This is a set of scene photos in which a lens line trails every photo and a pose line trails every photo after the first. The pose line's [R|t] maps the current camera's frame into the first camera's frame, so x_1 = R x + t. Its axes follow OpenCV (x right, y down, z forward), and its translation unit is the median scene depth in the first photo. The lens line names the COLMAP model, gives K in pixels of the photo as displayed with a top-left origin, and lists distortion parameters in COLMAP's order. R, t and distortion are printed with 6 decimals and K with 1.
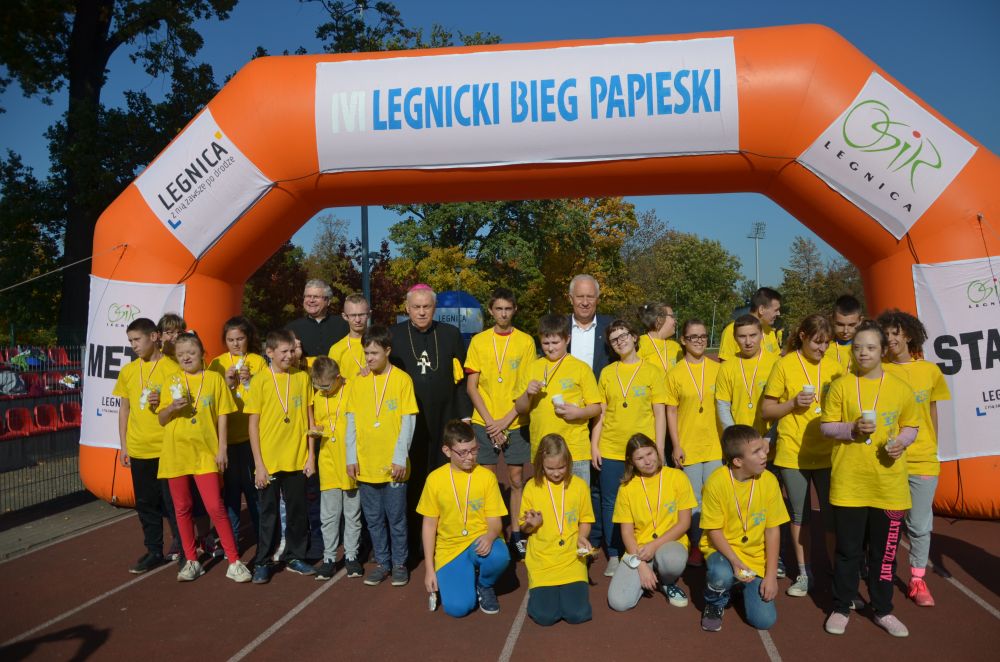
lens RADIAL K [[850.7, 0, 500.5], [0, 850.7, 341.1], [0, 0, 1]] dist [-0.176384, 0.190930]
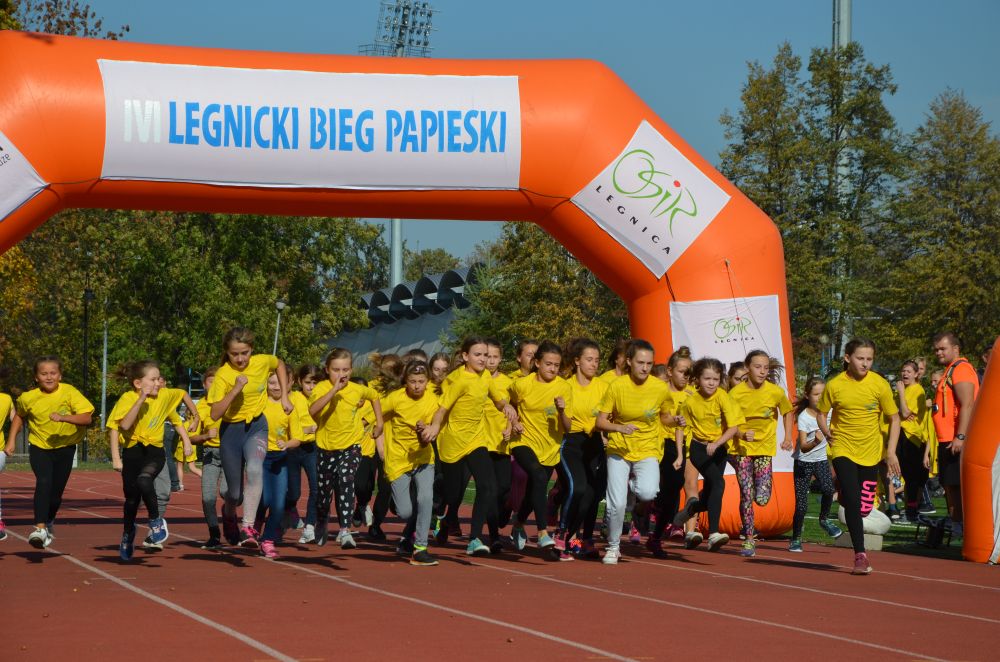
lens RADIAL K [[3457.4, 0, 500.0], [0, 3457.4, 331.0], [0, 0, 1]] dist [1.349822, 4.196243]
pose [[0.943518, 0.038707, 0.329053, -1.185952], [-0.025289, 0.998669, -0.044962, 0.153432], [-0.330355, 0.034101, 0.943241, -3.161001]]
